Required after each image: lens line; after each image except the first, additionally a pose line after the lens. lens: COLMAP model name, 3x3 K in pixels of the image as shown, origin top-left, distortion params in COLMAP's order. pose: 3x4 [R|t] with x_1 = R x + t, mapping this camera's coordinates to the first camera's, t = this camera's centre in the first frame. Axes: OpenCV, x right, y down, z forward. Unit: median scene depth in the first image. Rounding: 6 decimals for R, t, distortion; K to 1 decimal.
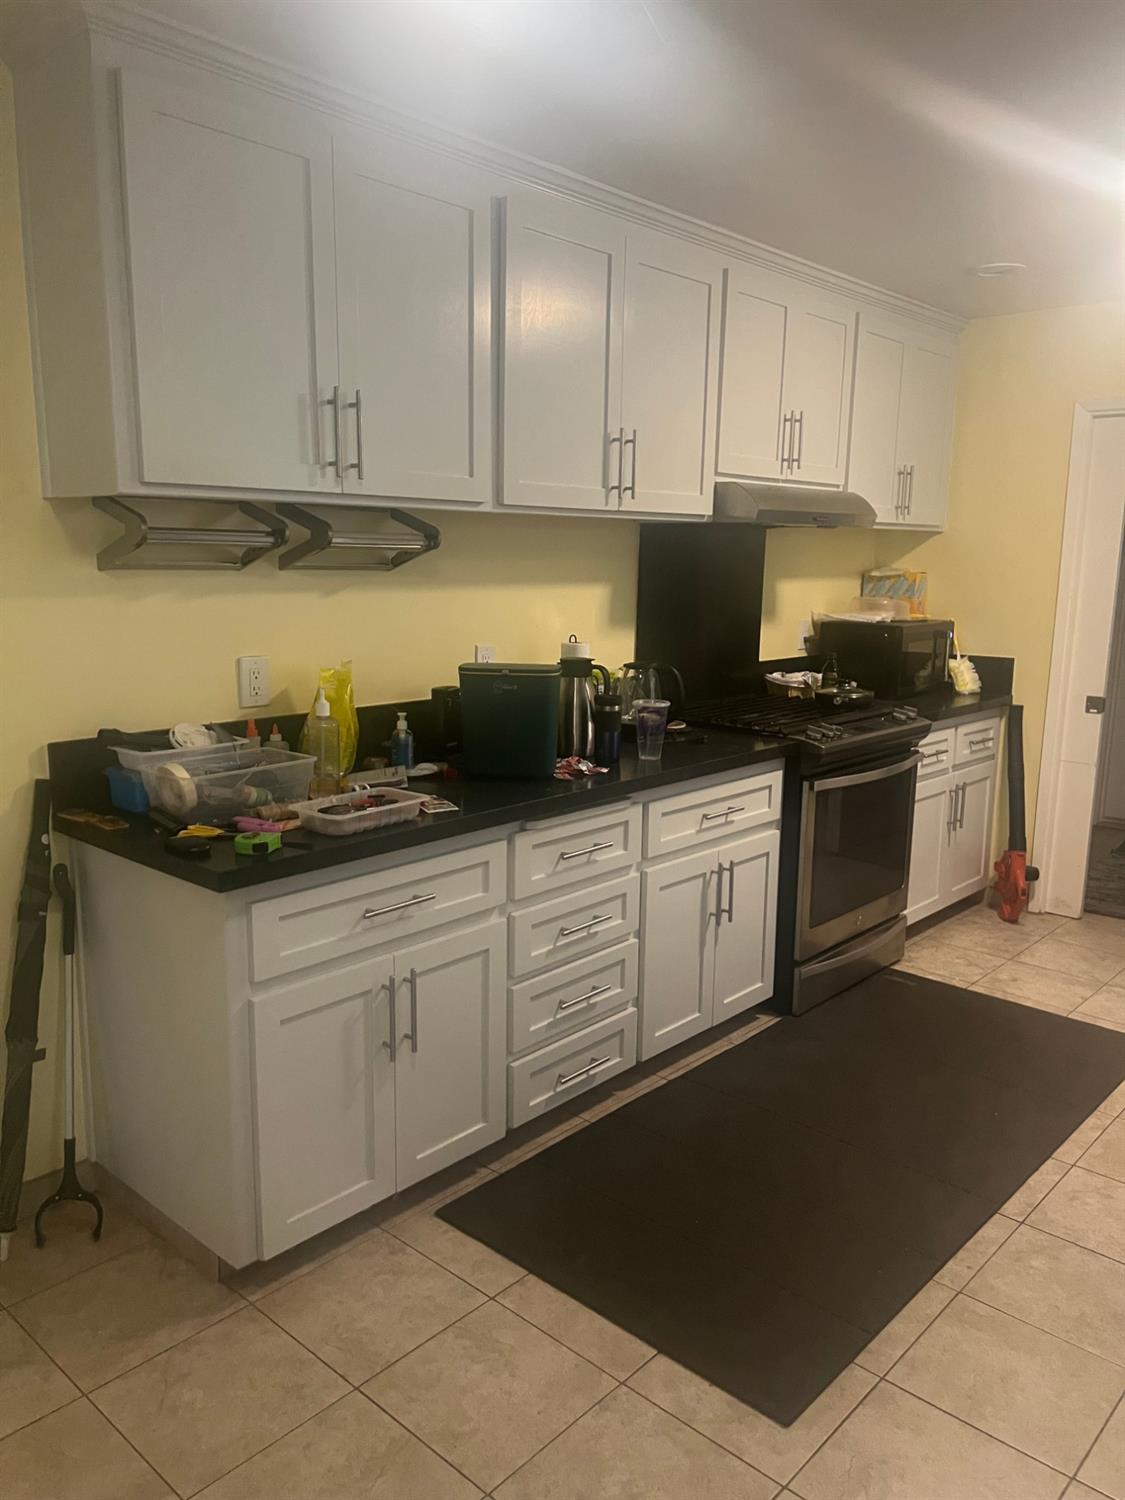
lens RADIAL K [[1112.4, 0, 562.5], [0, 1112.4, 750.0], [0, 0, 1]] dist [0.000697, -0.000090]
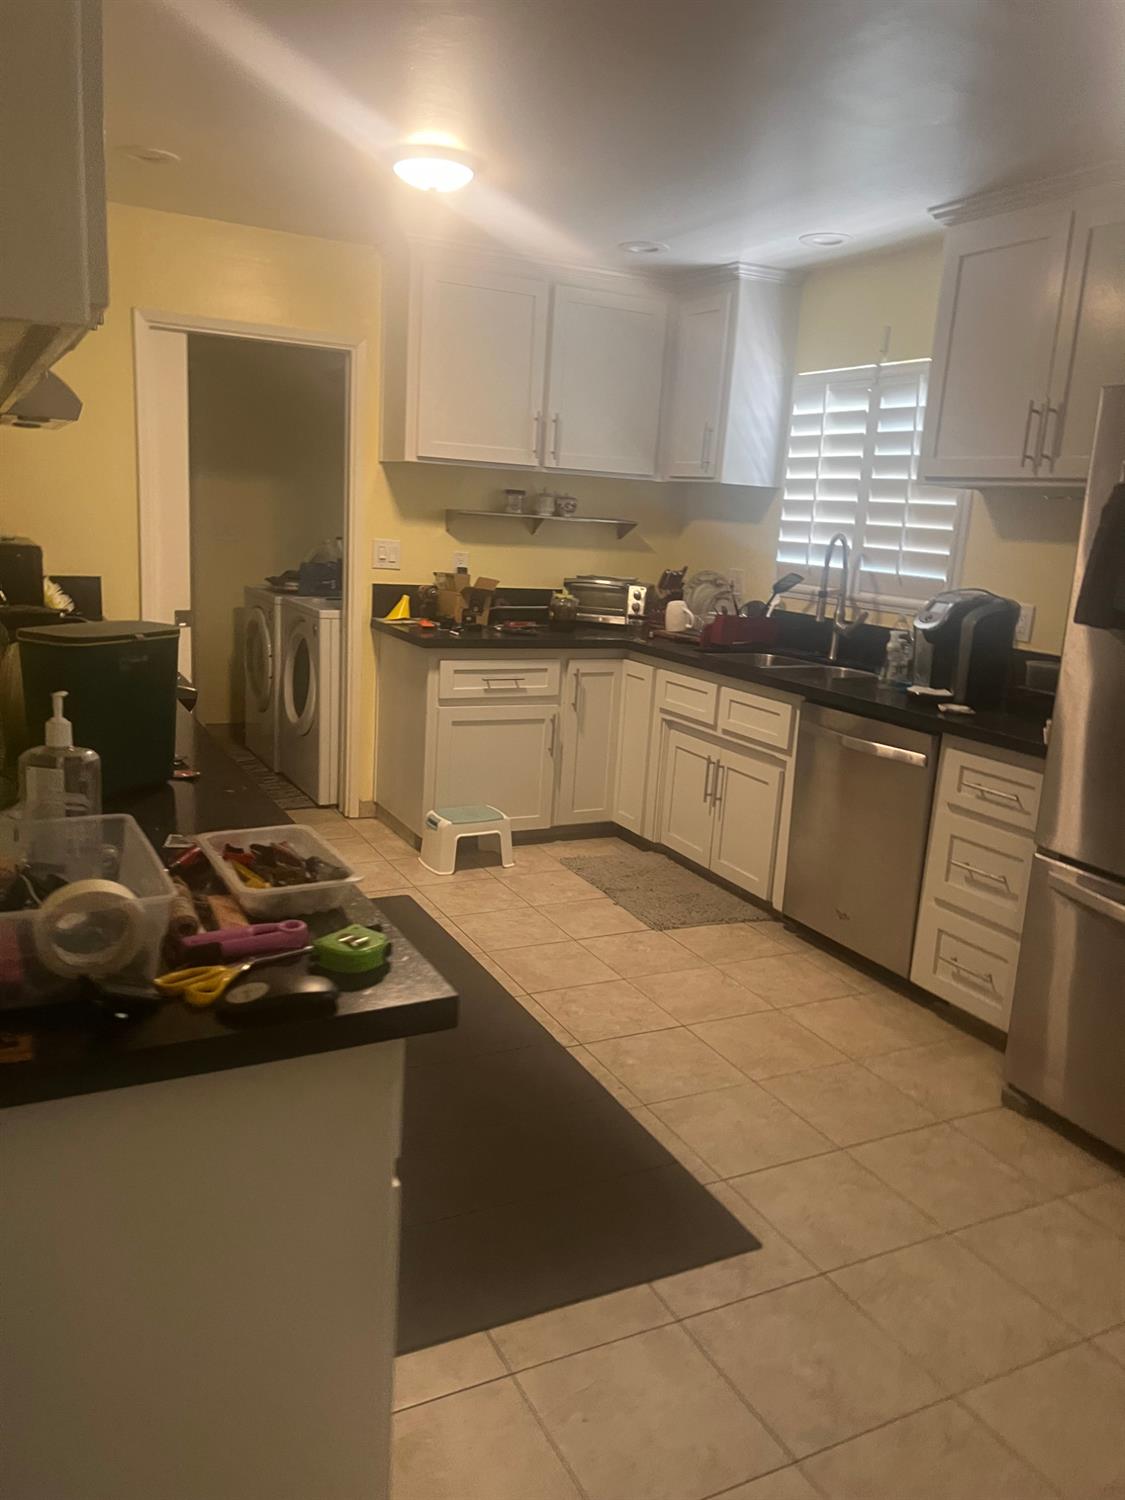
lens RADIAL K [[1107.5, 0, 527.4], [0, 1107.5, 752.7], [0, 0, 1]] dist [0.009898, 0.001658]
pose [[0.355790, -0.190273, 0.914991, -0.723582], [0.101649, 0.981125, 0.164500, -0.107678], [-0.929021, 0.034480, 0.368416, 0.643058]]
